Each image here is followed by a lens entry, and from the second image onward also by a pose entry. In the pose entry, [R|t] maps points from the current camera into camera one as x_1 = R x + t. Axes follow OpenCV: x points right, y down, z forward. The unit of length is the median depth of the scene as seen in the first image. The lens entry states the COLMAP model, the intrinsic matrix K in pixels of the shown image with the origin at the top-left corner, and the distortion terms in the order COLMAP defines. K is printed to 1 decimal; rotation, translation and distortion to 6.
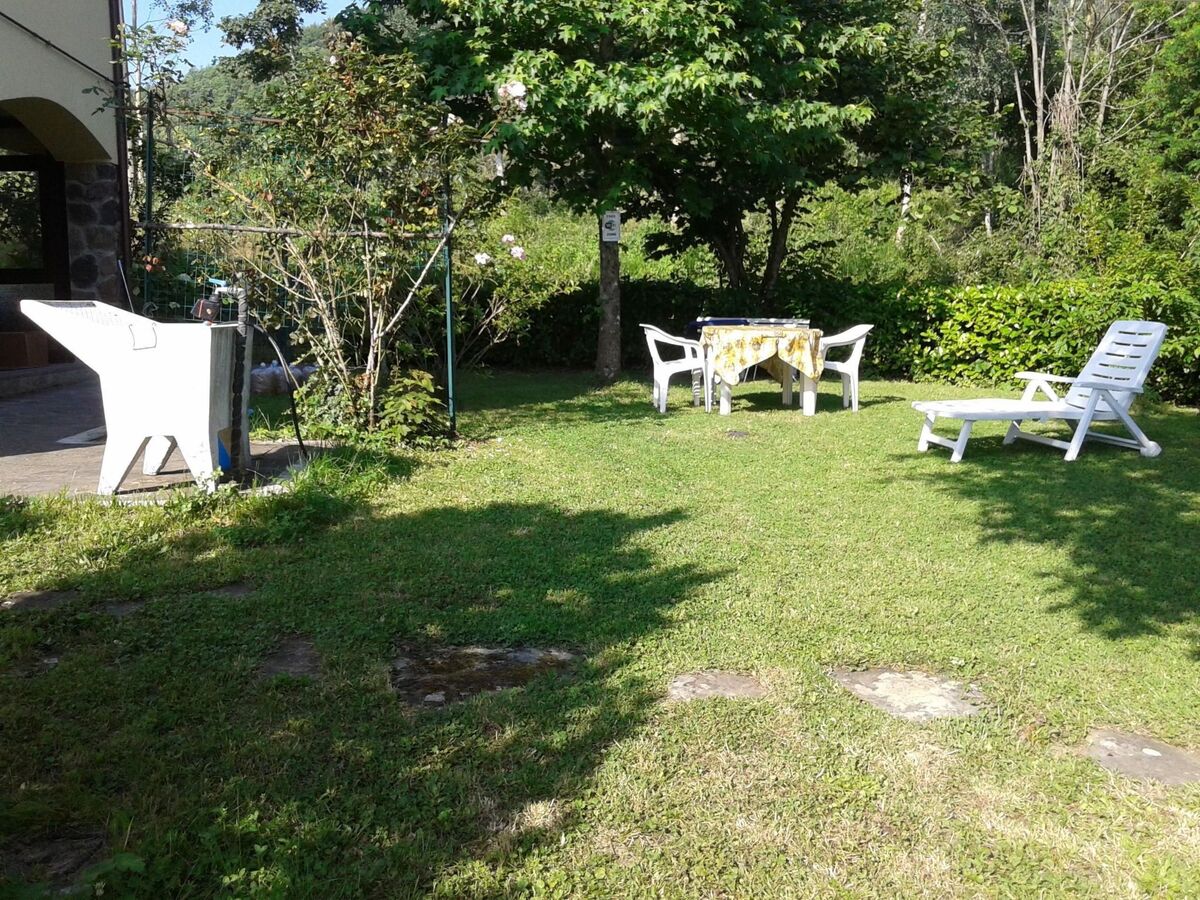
lens RADIAL K [[1132.1, 0, 552.4], [0, 1132.1, 349.8], [0, 0, 1]] dist [0.104811, -0.241631]
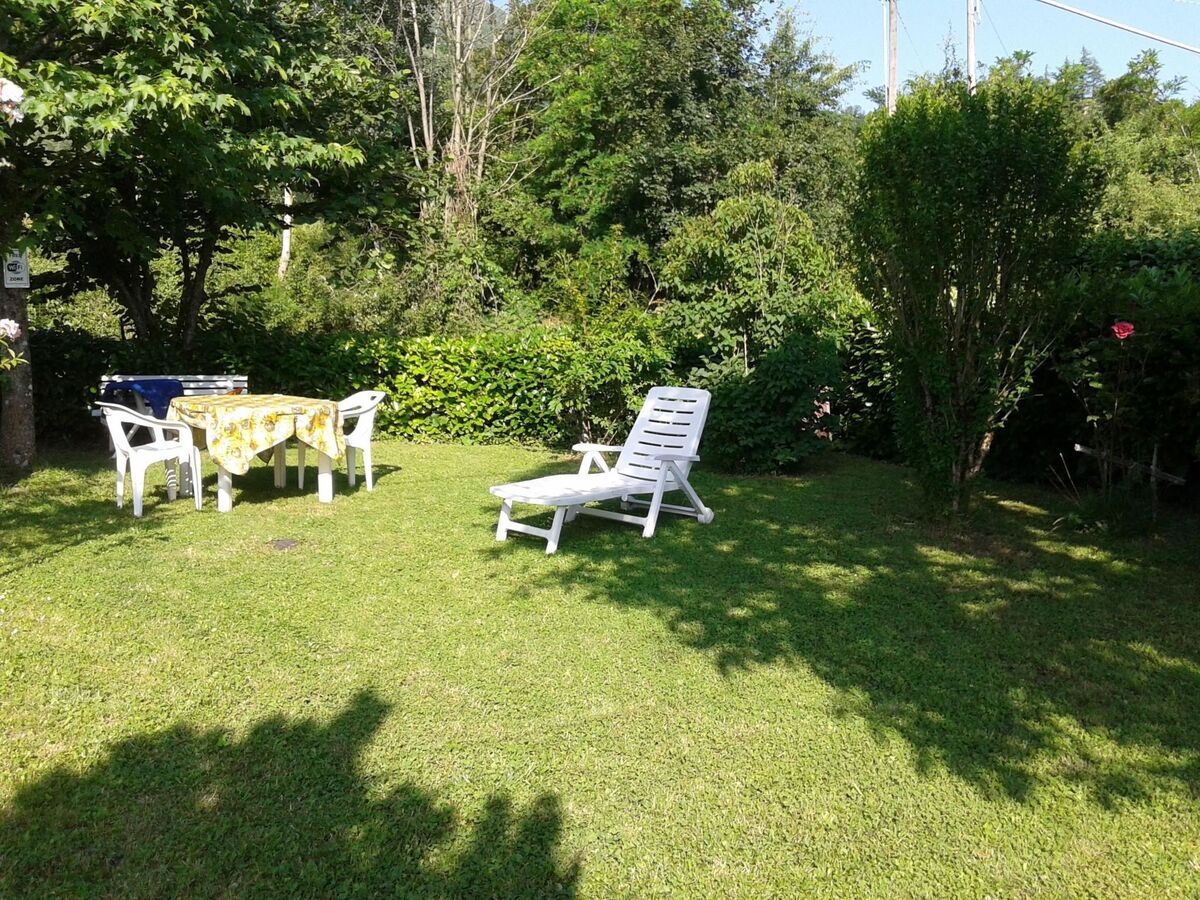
lens RADIAL K [[1132.1, 0, 552.4], [0, 1132.1, 349.8], [0, 0, 1]] dist [0.104811, -0.241631]
pose [[0.811072, -0.024640, 0.584428, -0.113204], [0.034880, 0.999372, -0.006272, -0.037975], [-0.583906, 0.025472, 0.811421, 0.165291]]
